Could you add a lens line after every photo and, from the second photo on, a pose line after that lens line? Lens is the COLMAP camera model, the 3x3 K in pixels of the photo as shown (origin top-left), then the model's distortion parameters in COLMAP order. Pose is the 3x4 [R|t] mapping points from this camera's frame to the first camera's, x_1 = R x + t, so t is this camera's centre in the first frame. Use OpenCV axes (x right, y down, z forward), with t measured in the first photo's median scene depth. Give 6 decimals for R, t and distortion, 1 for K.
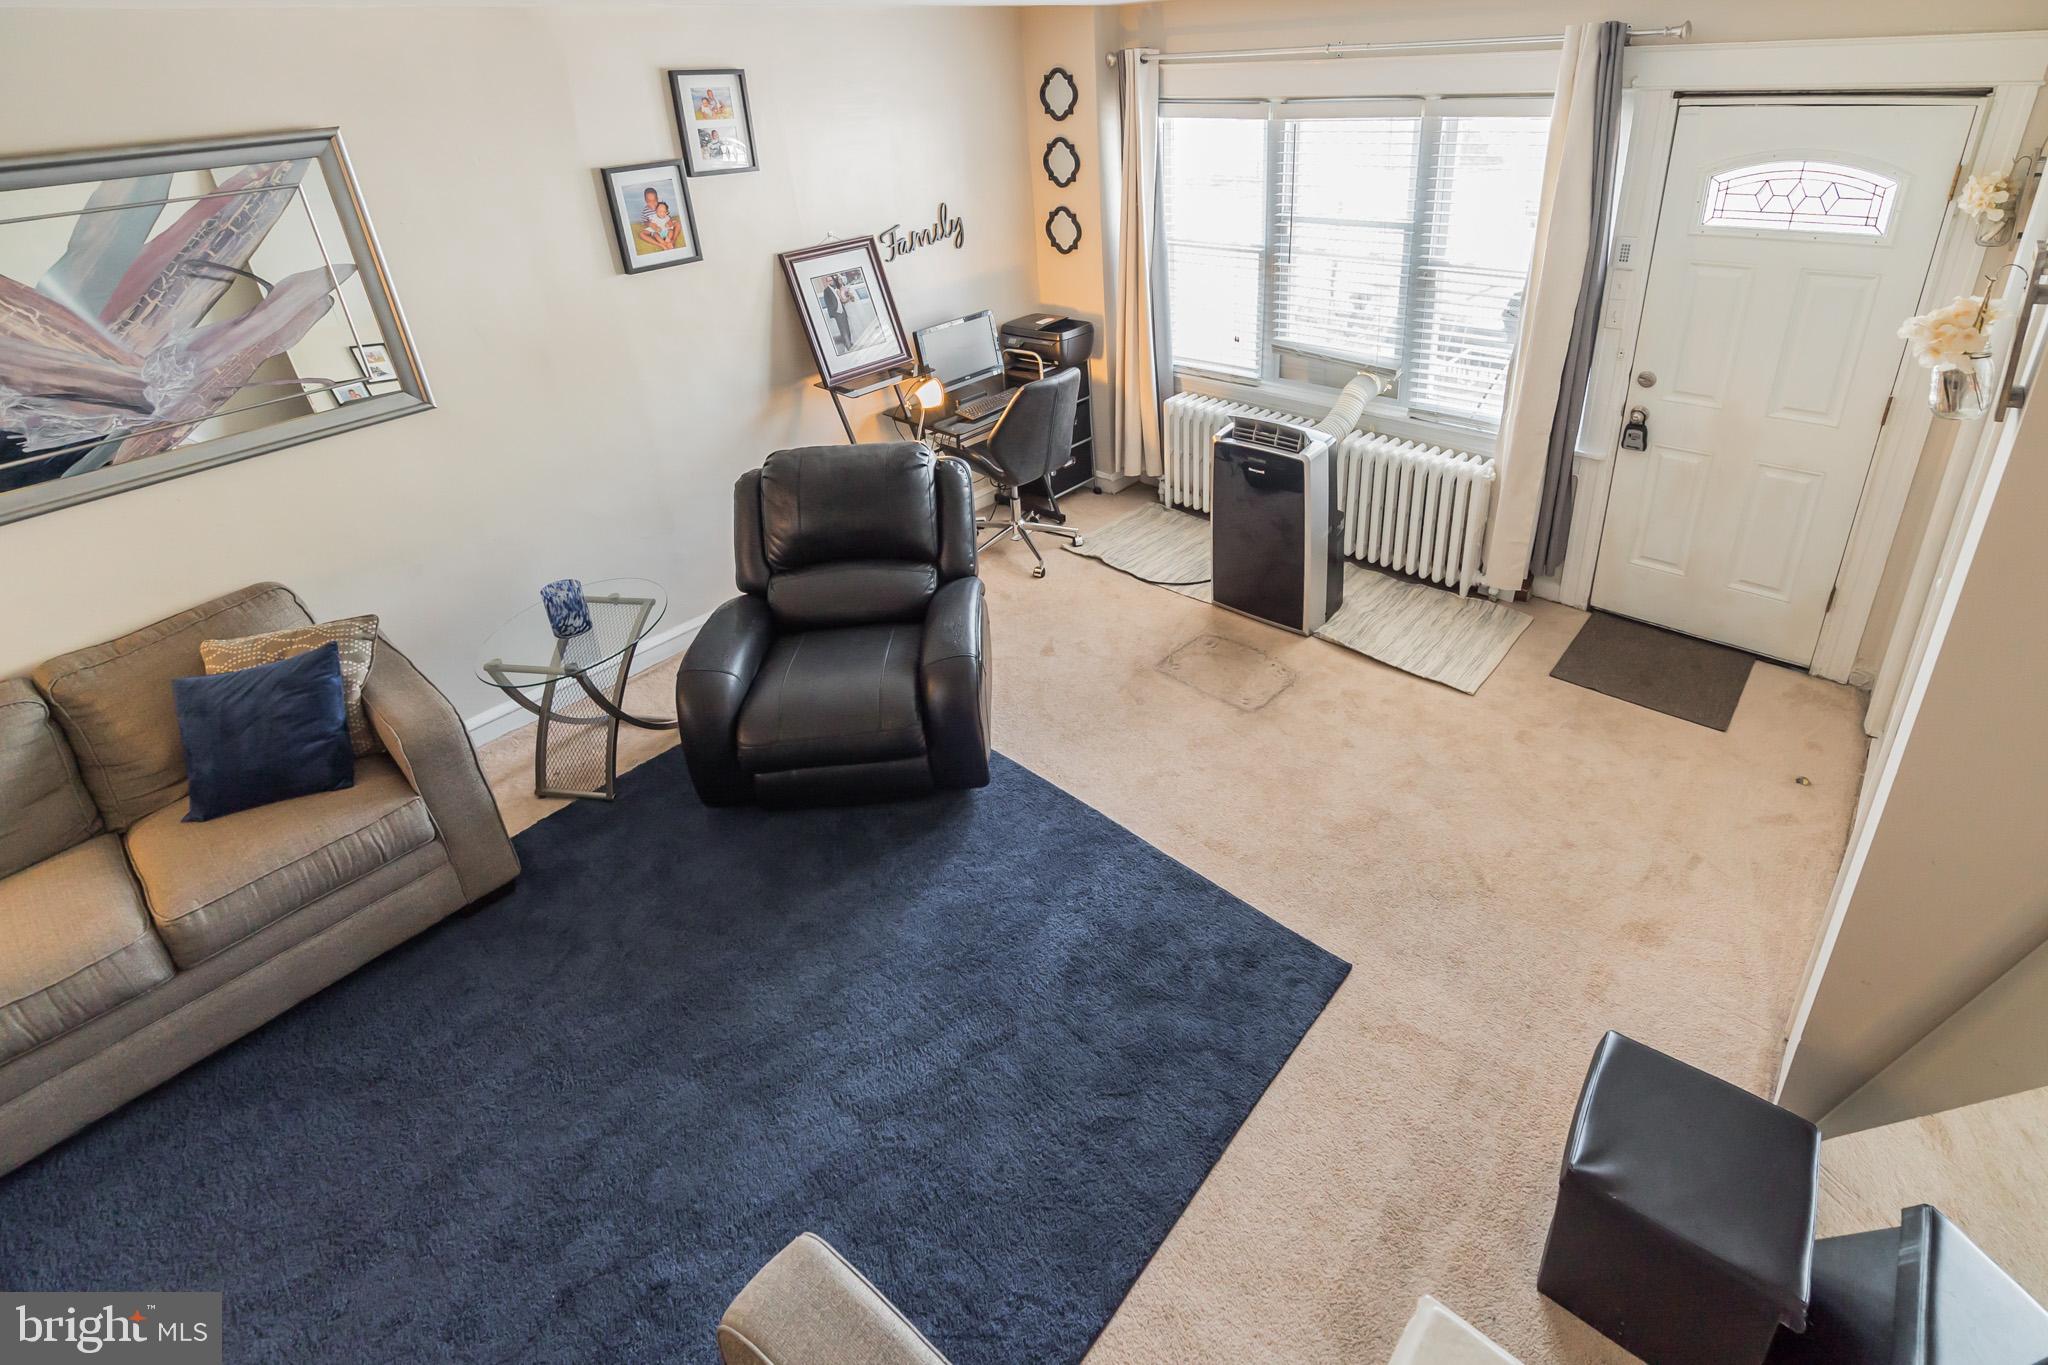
lens RADIAL K [[990.1, 0, 1098.4], [0, 990.1, 509.0], [0, 0, 1]] dist [-0.000393, 0.000186]
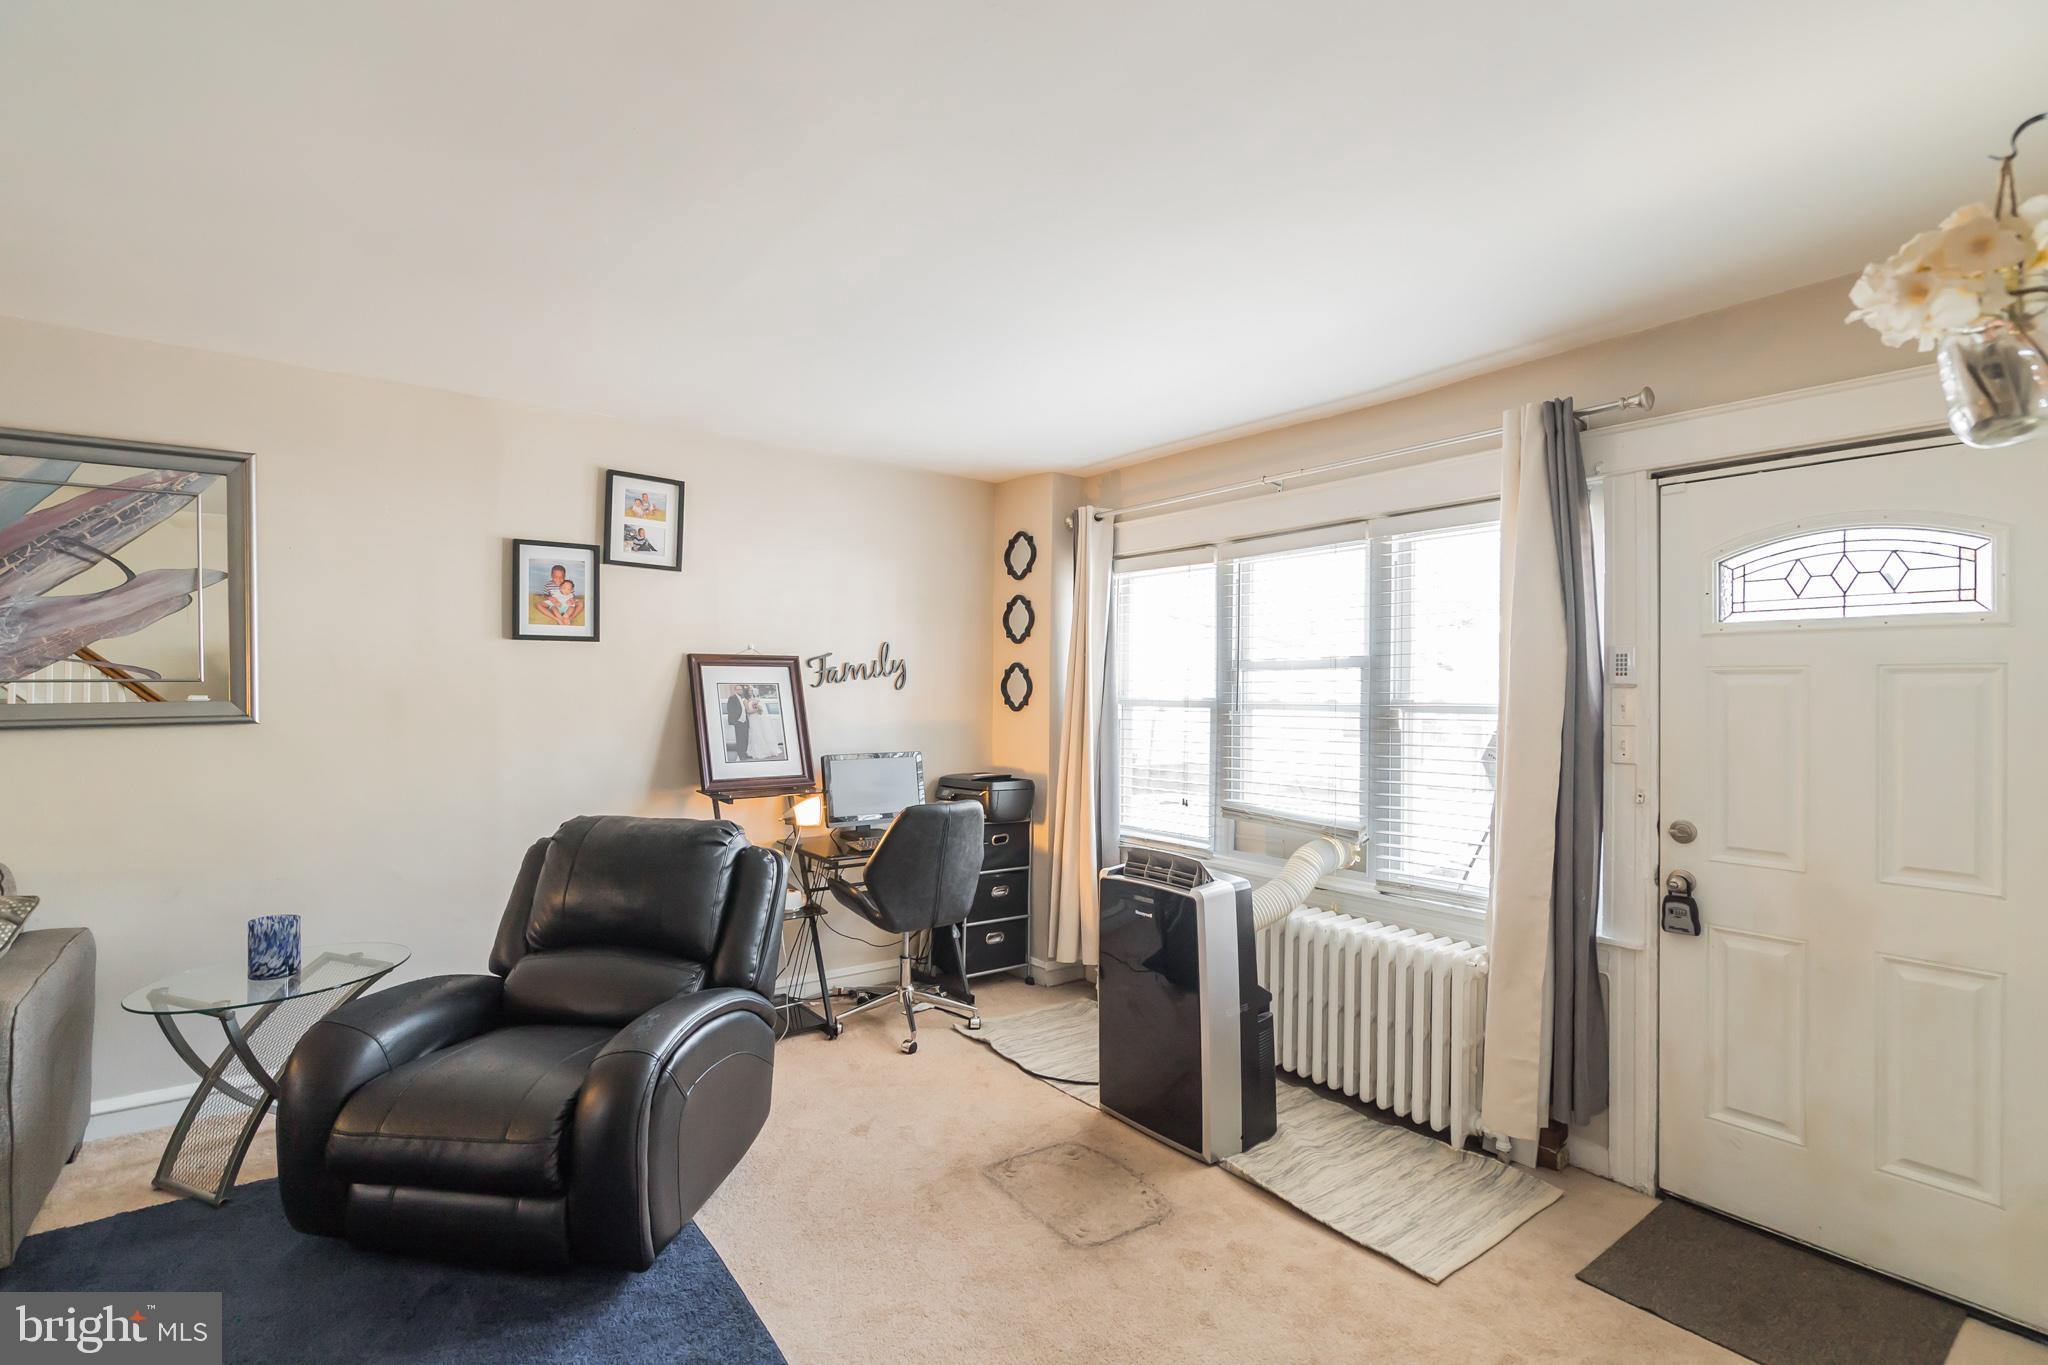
lens RADIAL K [[948.4, 0, 1022.1], [0, 948.4, 703.0], [0, 0, 1]] dist [-0.001380, 0.000950]
pose [[0.973063, 0.049211, -0.225225, 0.223464], [-0.137172, 0.908786, -0.394071, 0.117460], [0.185289, 0.414350, 0.891057, 0.240636]]
